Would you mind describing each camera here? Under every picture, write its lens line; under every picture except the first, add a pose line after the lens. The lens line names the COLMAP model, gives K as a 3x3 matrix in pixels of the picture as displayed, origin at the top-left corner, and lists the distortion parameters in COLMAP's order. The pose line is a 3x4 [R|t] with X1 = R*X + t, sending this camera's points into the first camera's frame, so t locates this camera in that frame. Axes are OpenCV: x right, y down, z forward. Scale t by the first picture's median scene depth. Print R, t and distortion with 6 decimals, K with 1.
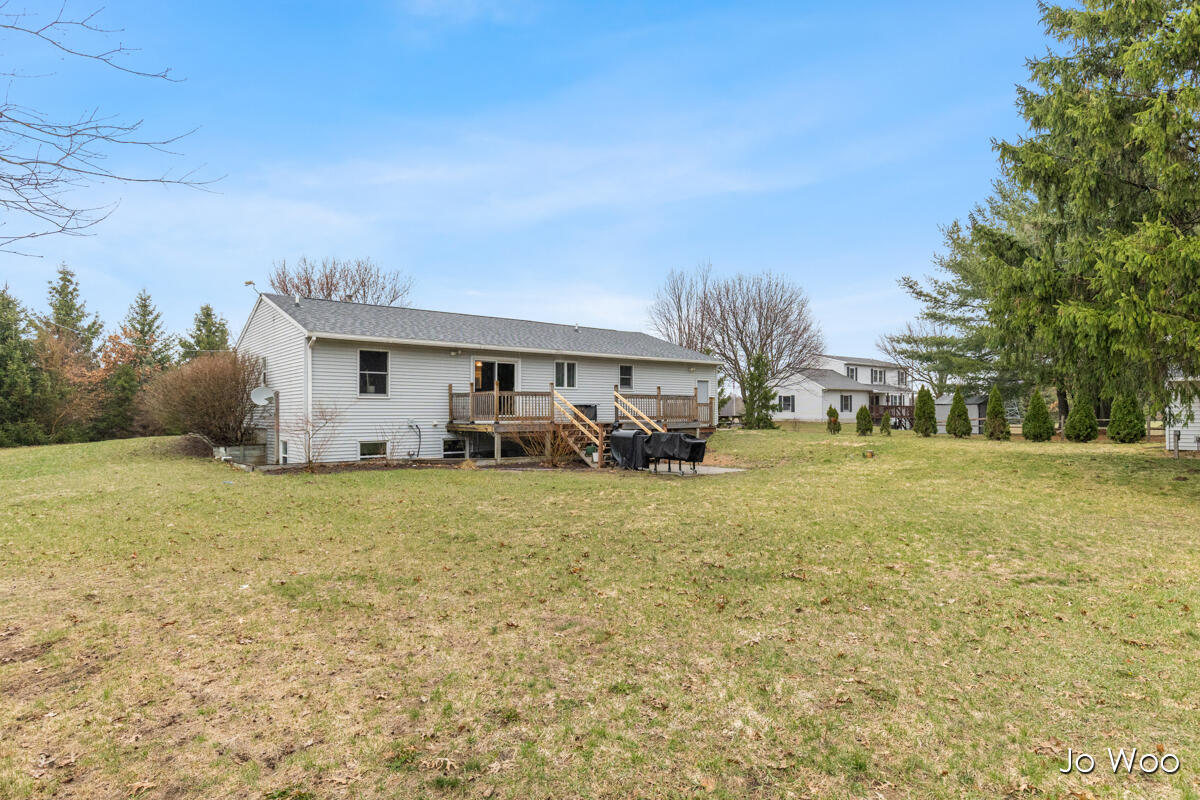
lens RADIAL K [[670.0, 0, 600.0], [0, 670.0, 400.0], [0, 0, 1]] dist [0.001240, 0.000176]
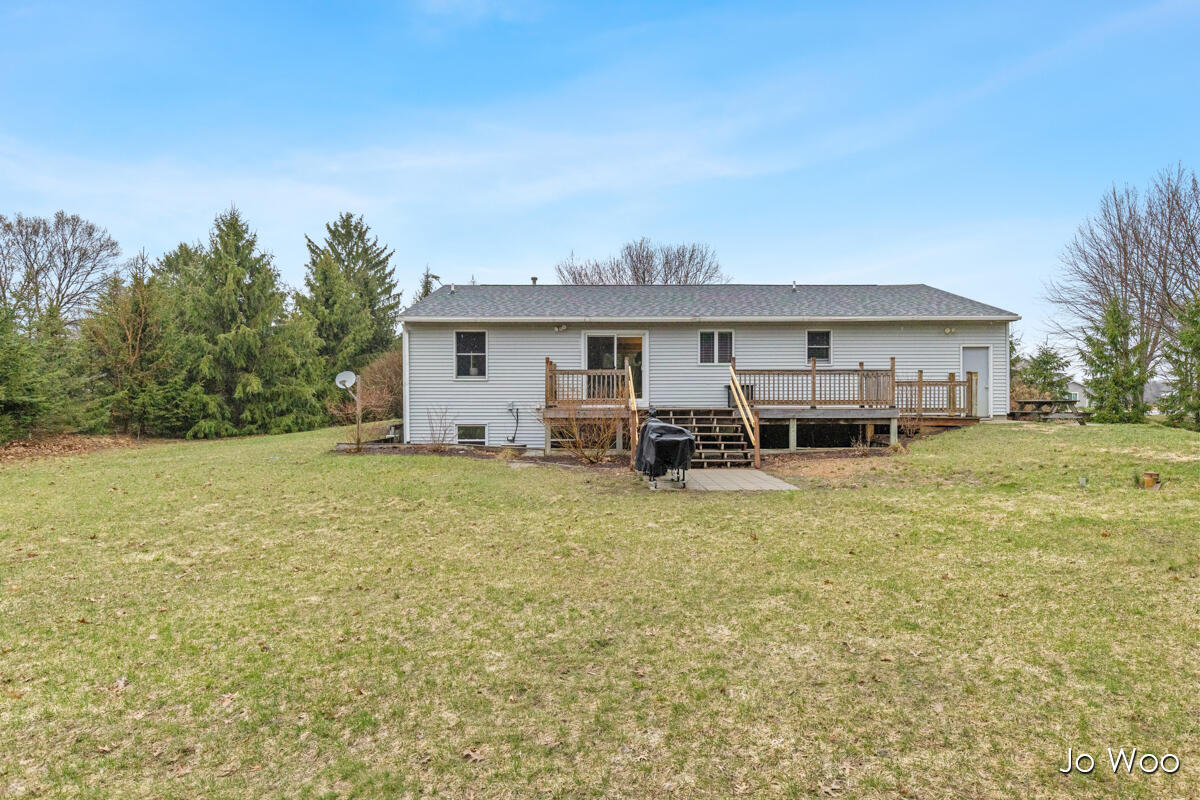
lens RADIAL K [[670.0, 0, 600.0], [0, 670.0, 400.0], [0, 0, 1]] dist [0.001240, 0.000176]
pose [[0.774425, 0.005137, -0.632645, 0.364623], [0.012022, 0.999667, 0.022833, 0.005001], [0.632551, -0.025288, 0.774106, 0.314971]]
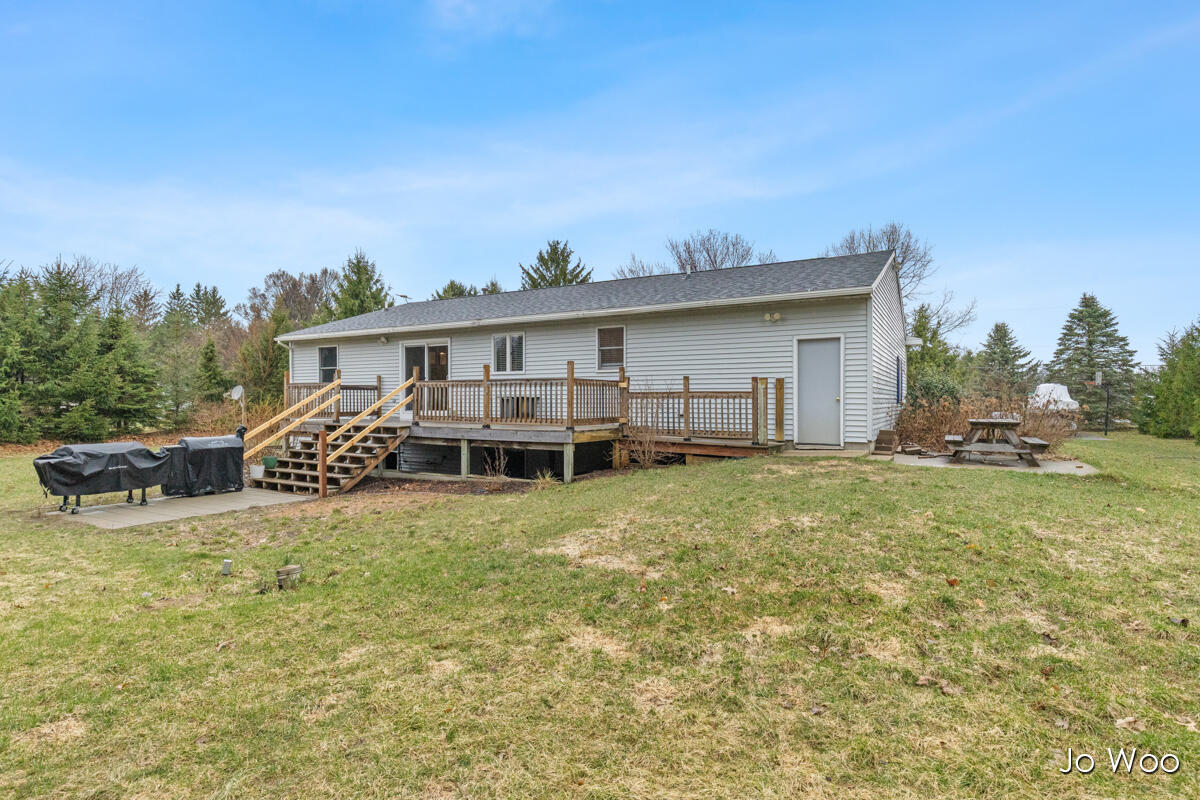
lens RADIAL K [[633.9, 0, 600.0], [0, 633.9, 400.0], [0, 0, 1]] dist [0.000392, 0.000042]
pose [[0.345027, 0.002189, -0.938590, 0.630878], [0.017803, 0.999802, 0.008876, 0.006471], [0.938424, -0.019772, 0.344920, 0.913329]]
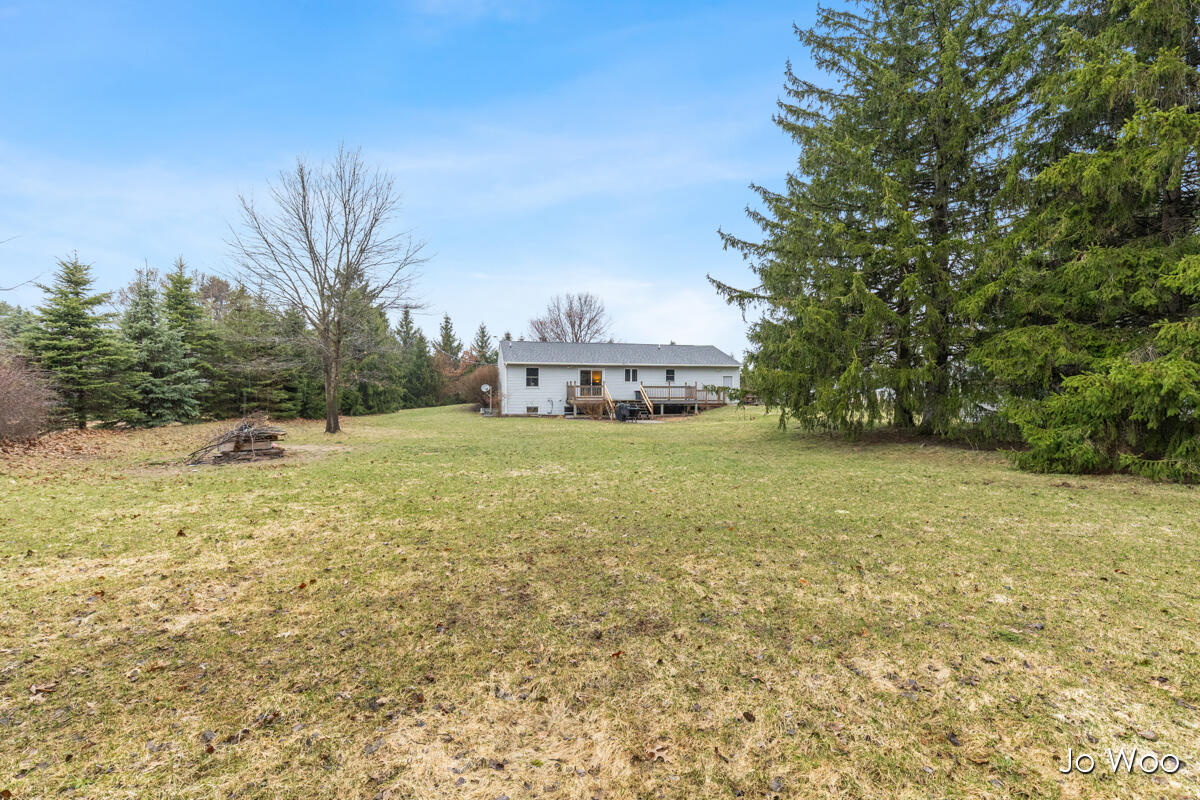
lens RADIAL K [[603.2, 0, 600.0], [0, 603.2, 400.0], [0, 0, 1]] dist [-0.000381, -0.000028]
pose [[0.893507, 0.014268, -0.448822, 0.703752], [0.001700, 0.999380, 0.035154, -0.029936], [0.449046, -0.032173, 0.892929, -0.665164]]
